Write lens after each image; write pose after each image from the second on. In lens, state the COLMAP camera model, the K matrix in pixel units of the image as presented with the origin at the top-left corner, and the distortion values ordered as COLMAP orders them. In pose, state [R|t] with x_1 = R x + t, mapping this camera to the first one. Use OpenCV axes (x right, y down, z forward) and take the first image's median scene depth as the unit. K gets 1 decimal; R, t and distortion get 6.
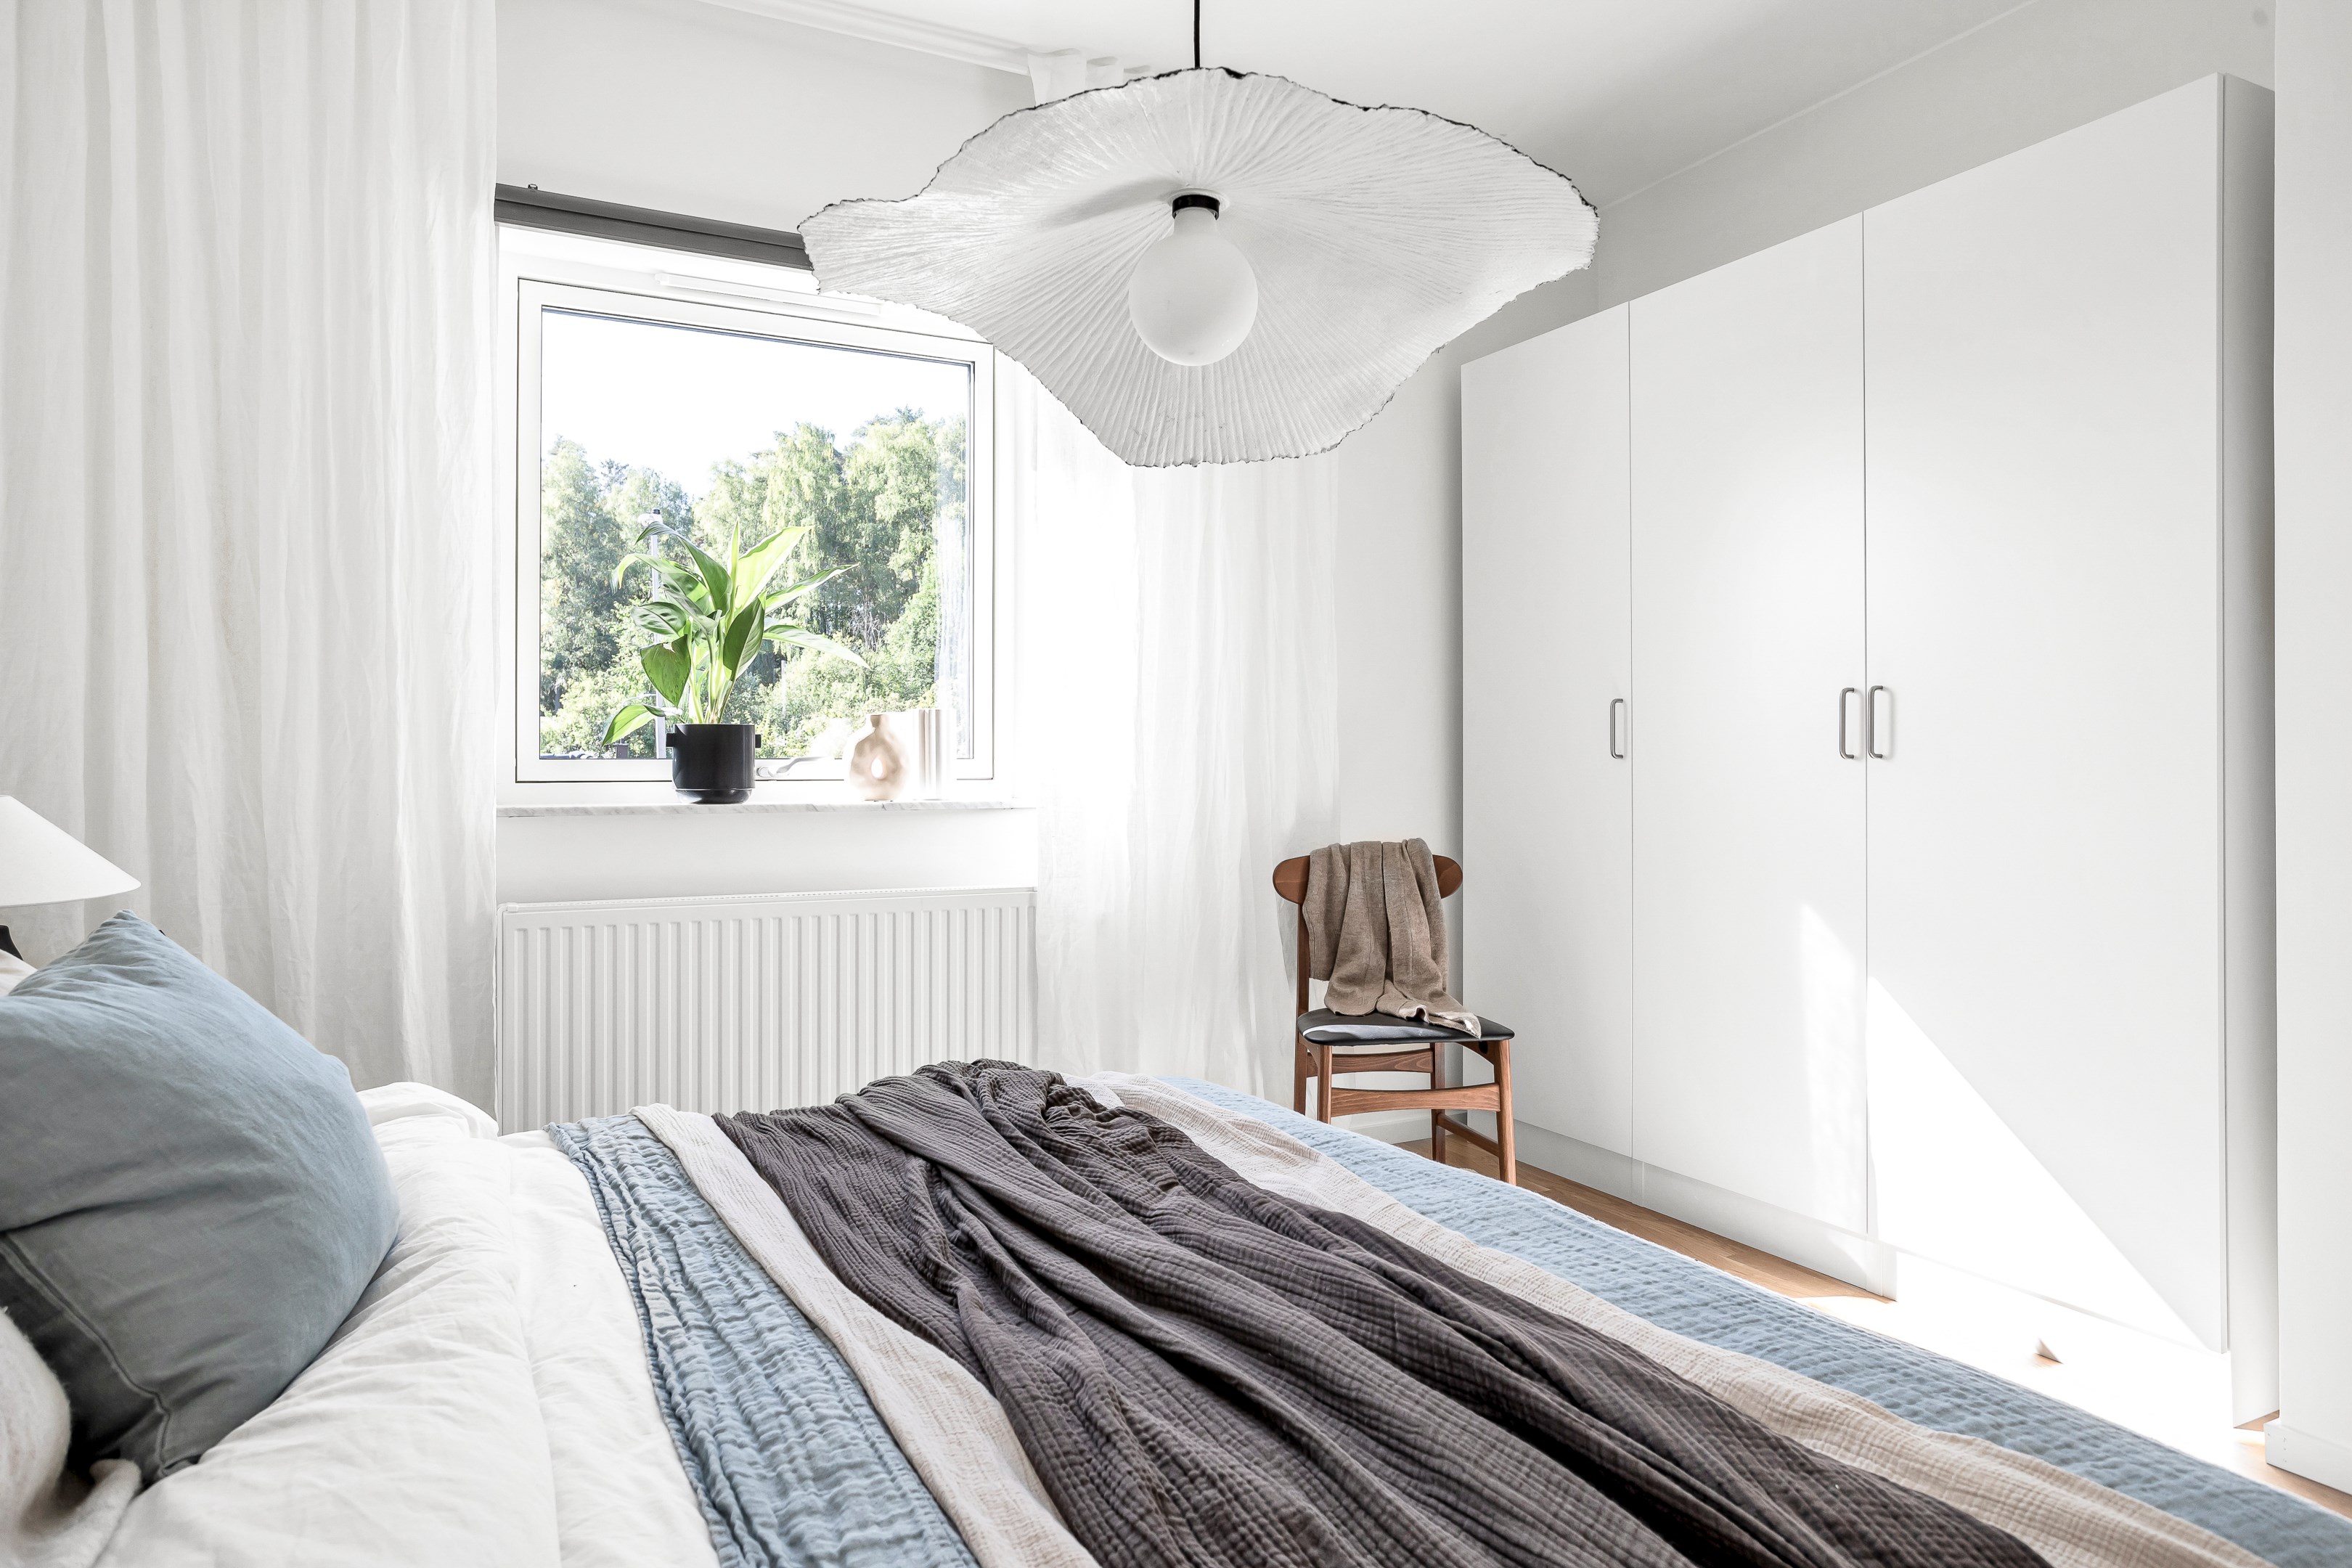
lens RADIAL K [[1415.1, 0, 1177.1], [0, 1415.1, 764.2], [0, 0, 1]] dist [-0.015088, 0.010893]
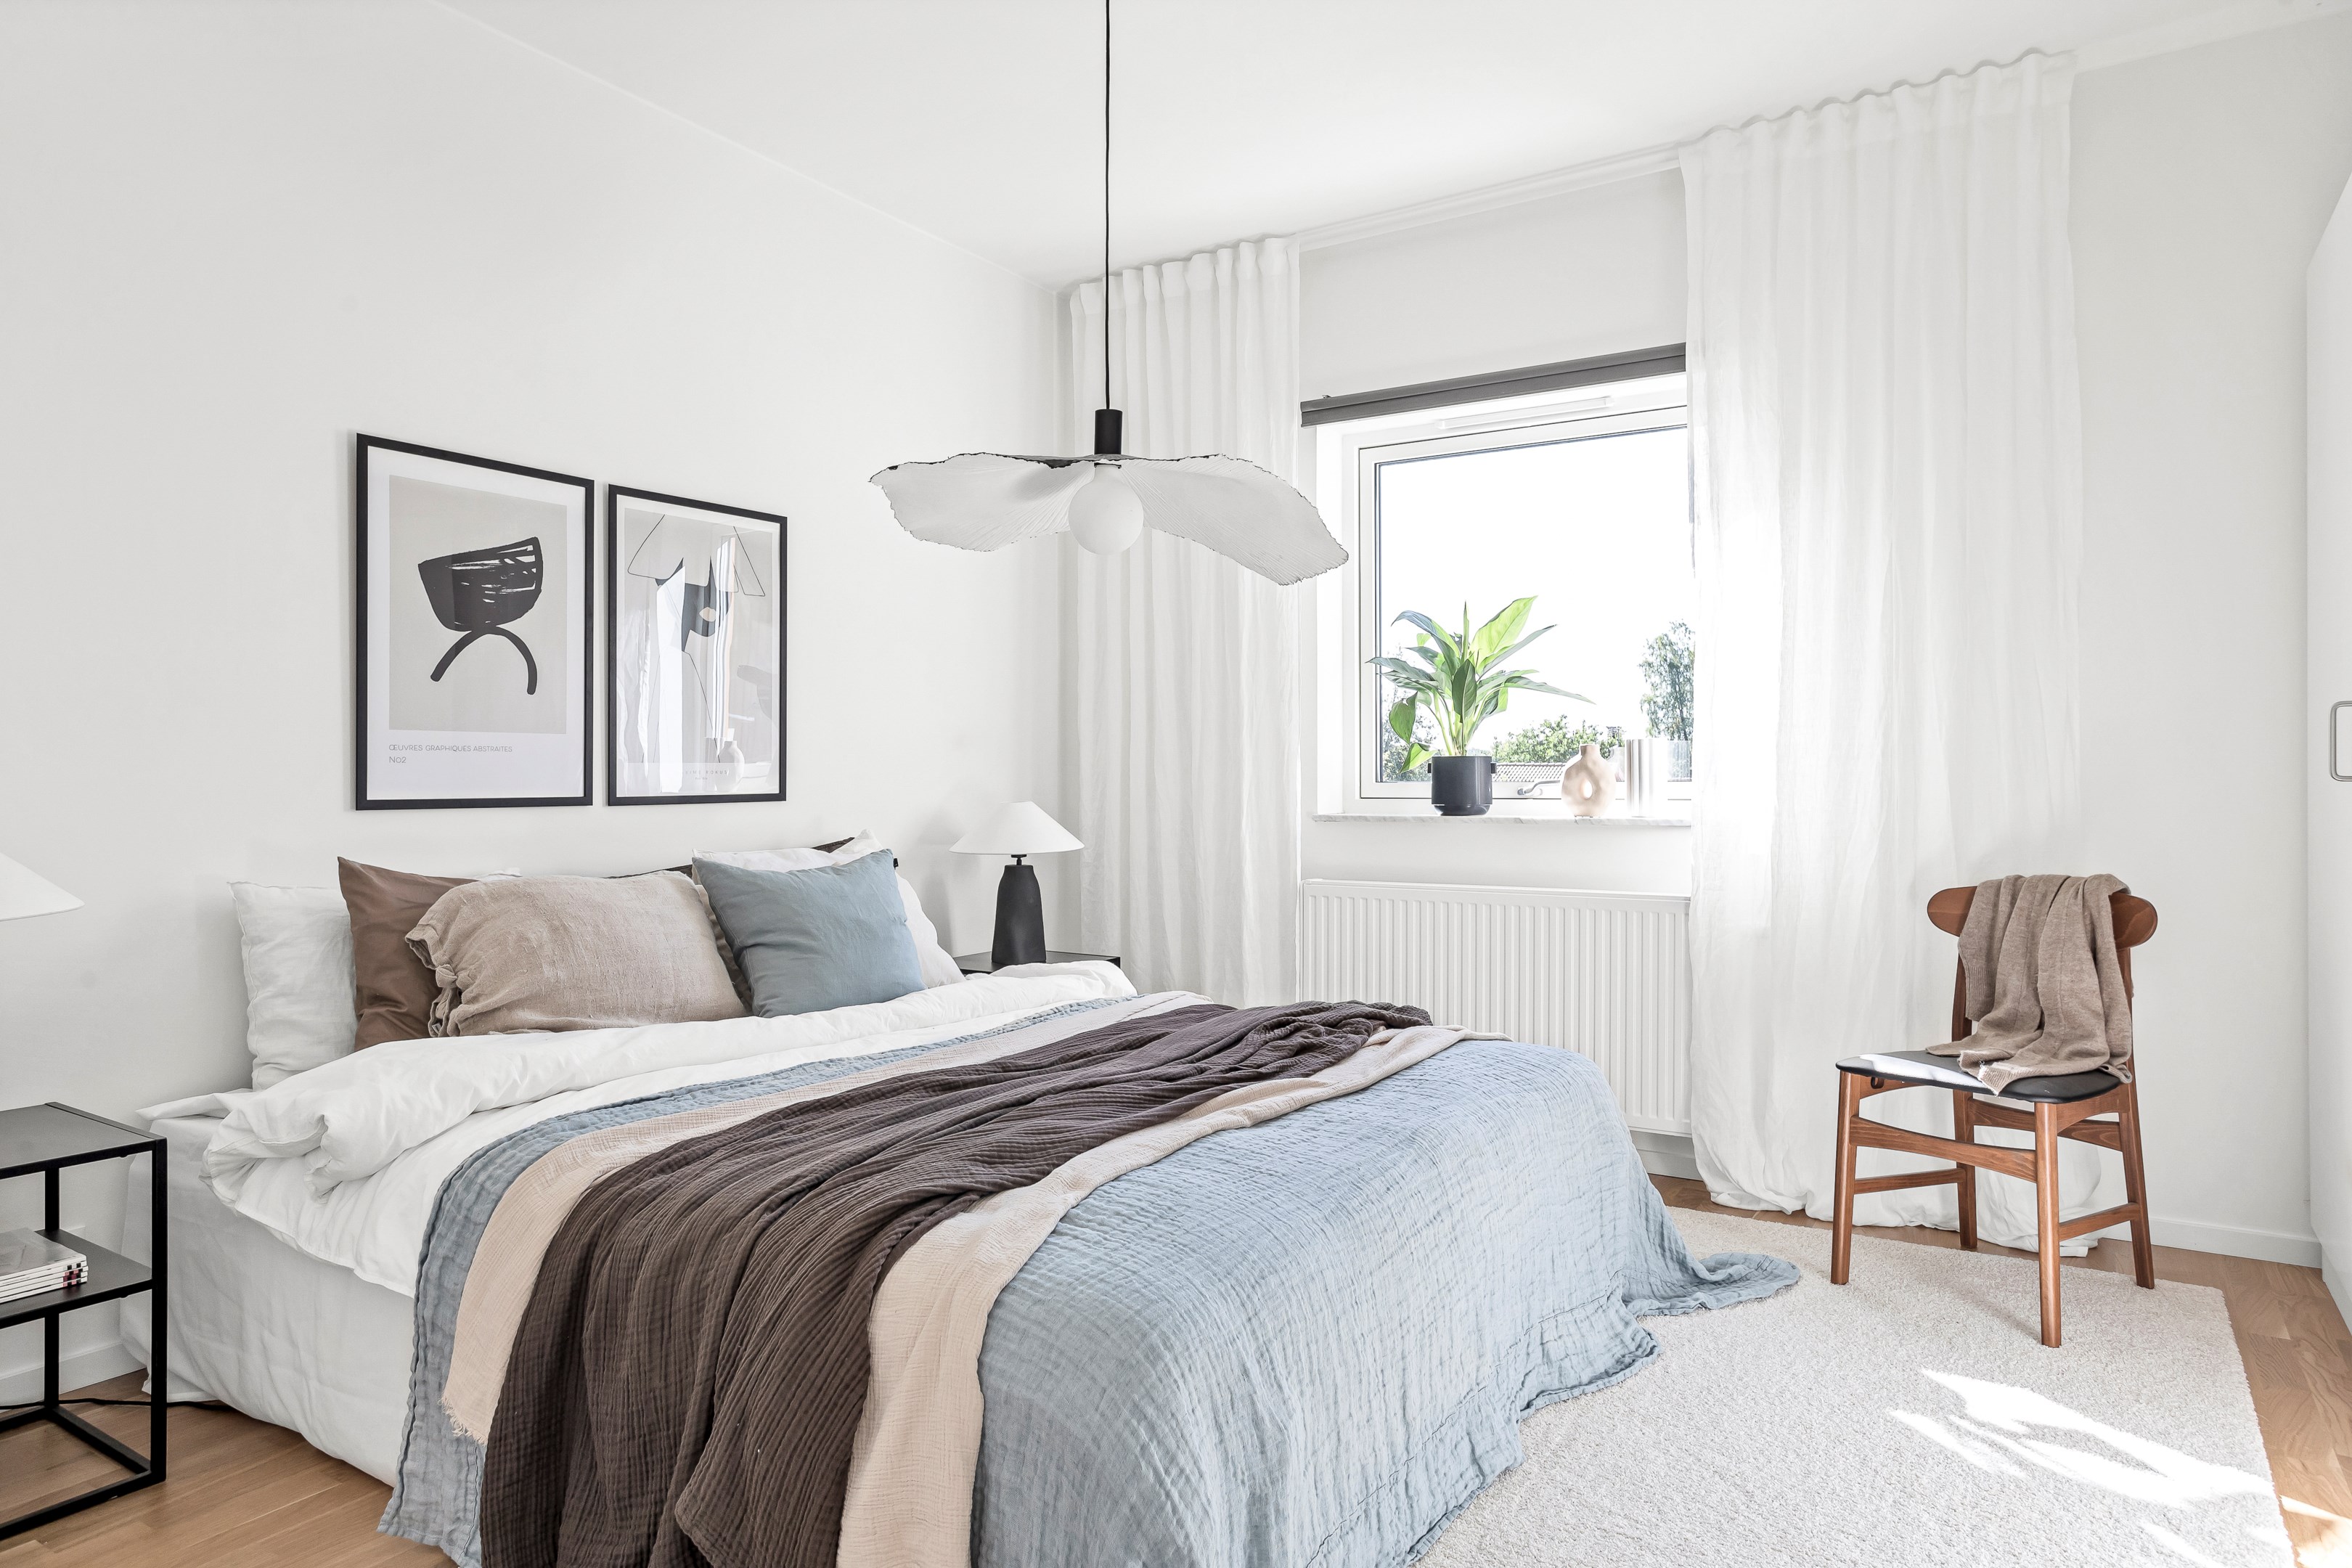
lens RADIAL K [[1415.1, 0, 1178.8], [0, 1415.1, 786.2], [0, 0, 1]] dist [-0.015088, 0.010893]
pose [[0.524389, 0.002770, -0.851474, 0.637785], [-0.002503, 0.999995, 0.001712, -0.001335], [0.851475, 0.001234, 0.524394, 0.074856]]
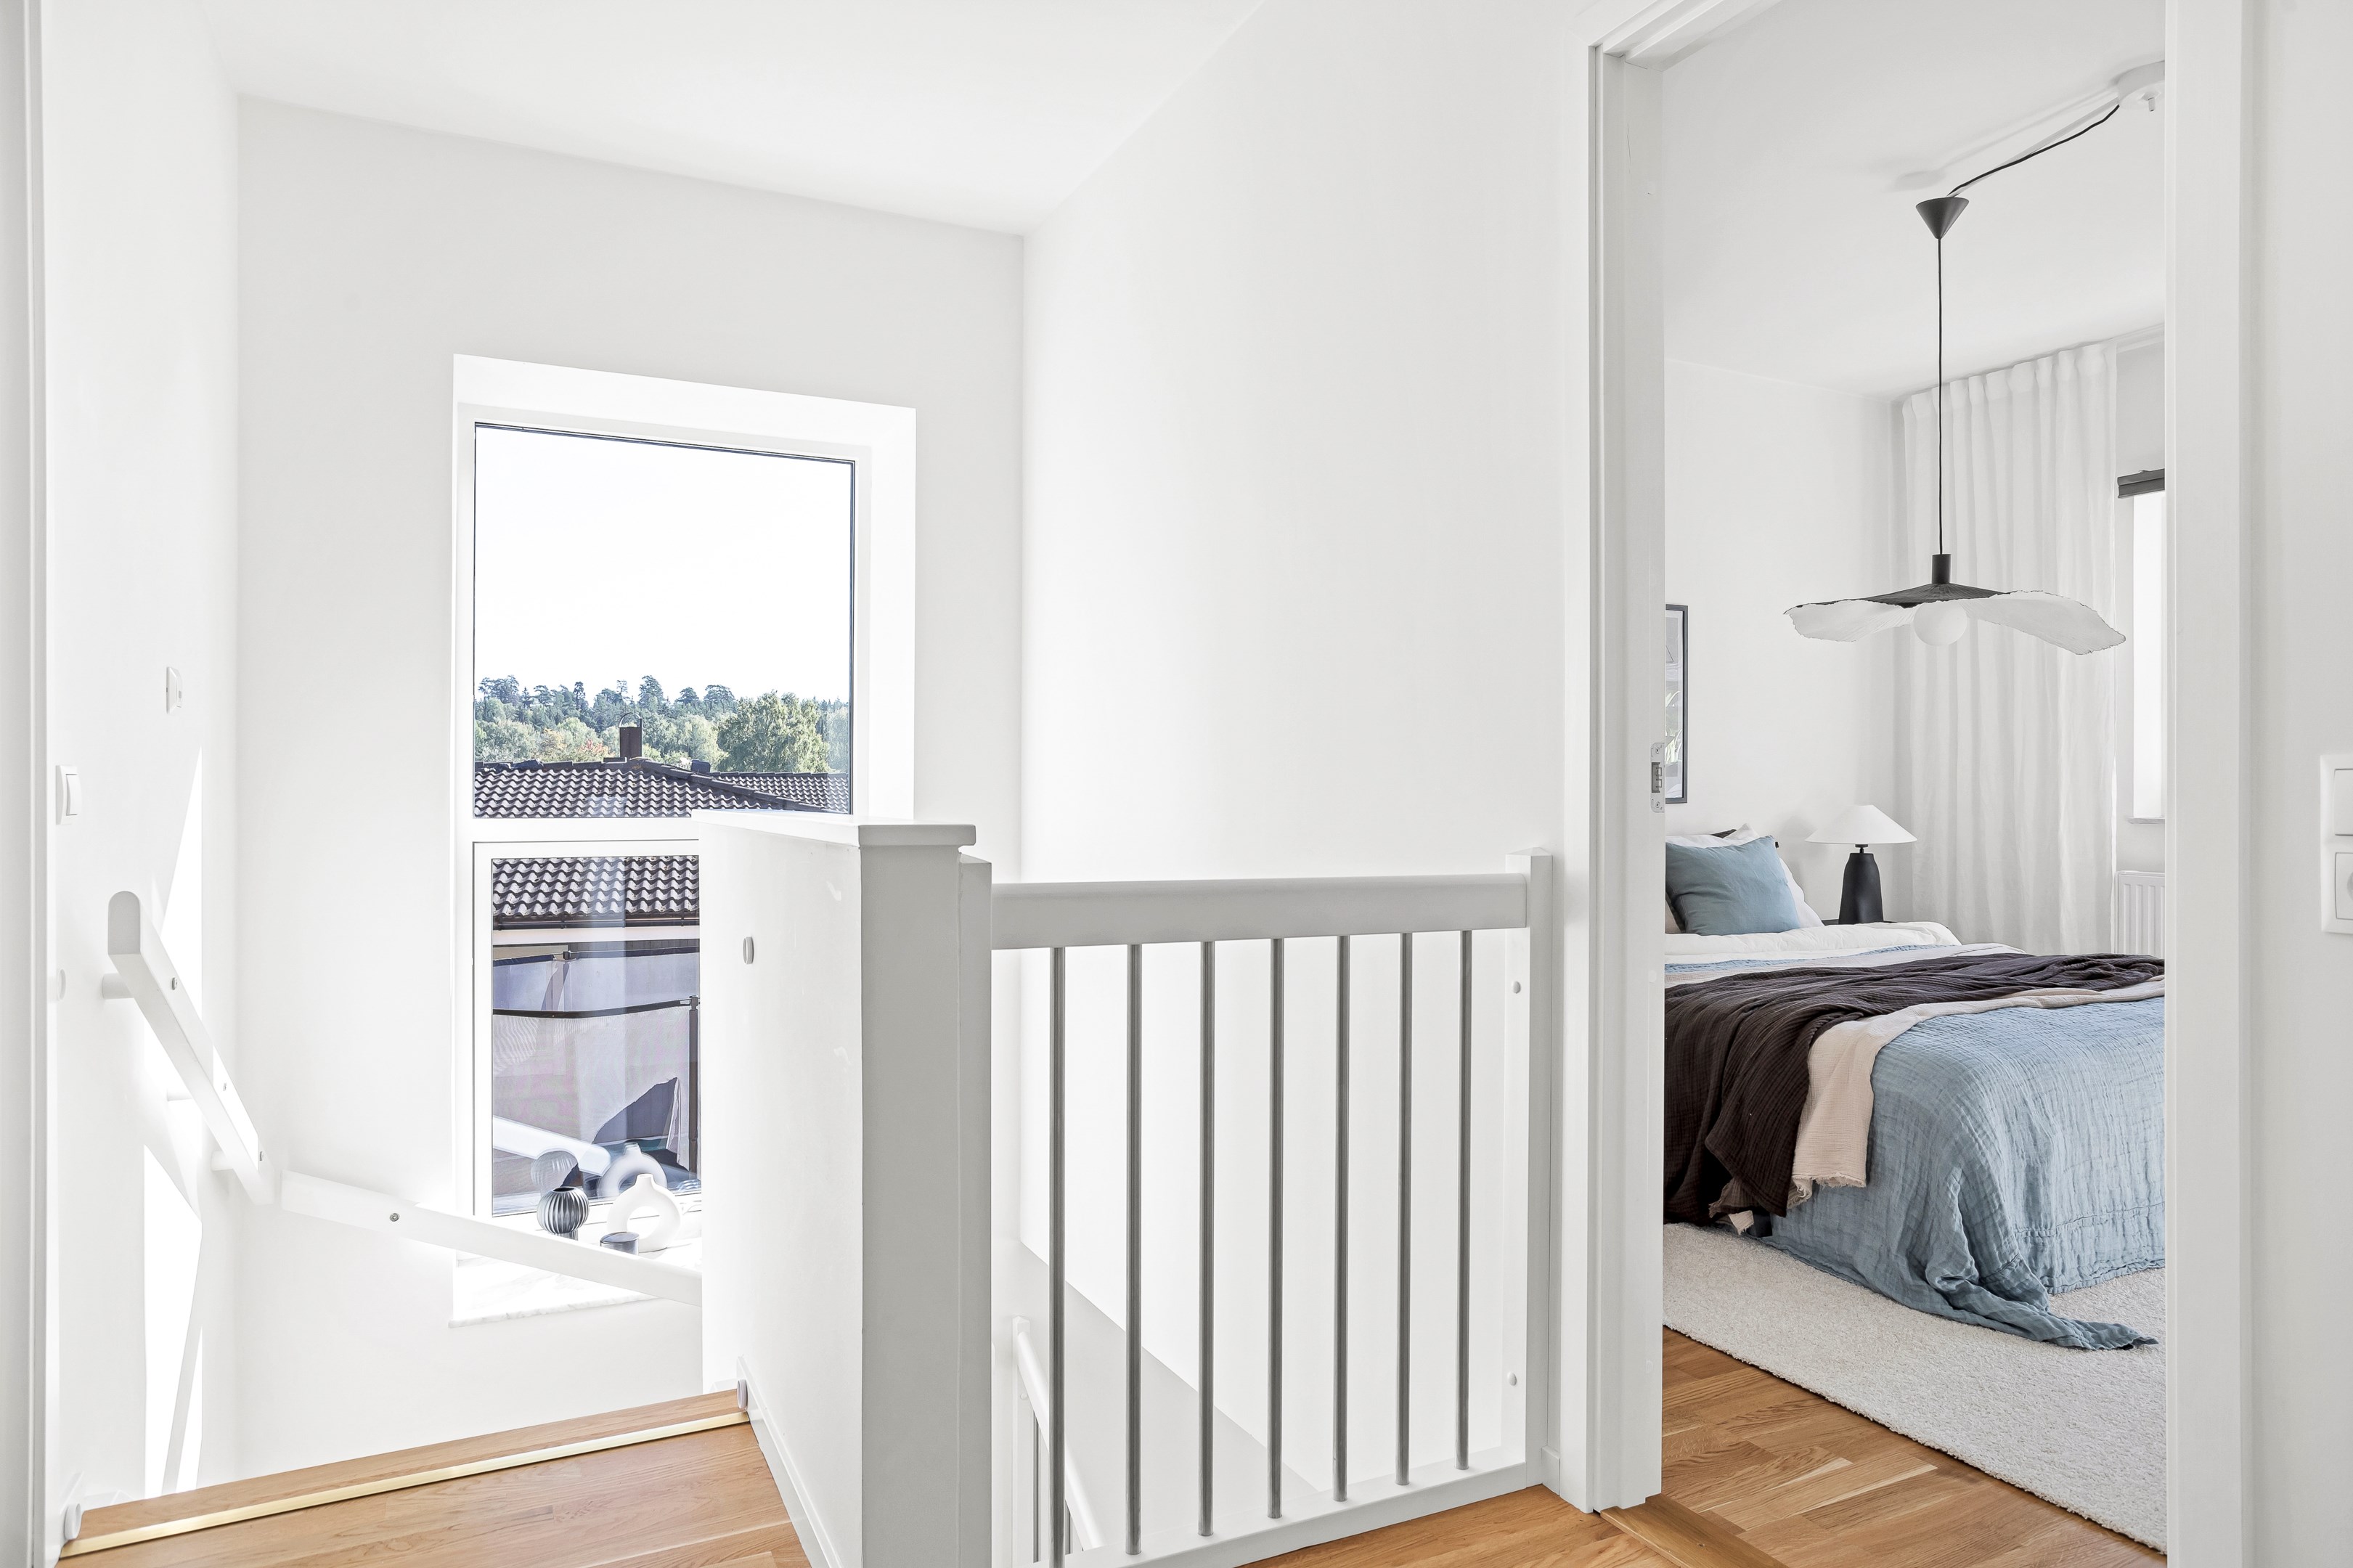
lens RADIAL K [[1415.7, 0, 1161.3], [0, 1415.7, 795.6], [0, 0, 1]] dist [-0.015088, 0.010893]
pose [[0.003821, 0.005210, -0.999979, 1.147572], [-0.001737, 0.999985, 0.005203, -0.003391], [0.999991, 0.001717, 0.003830, -0.214928]]
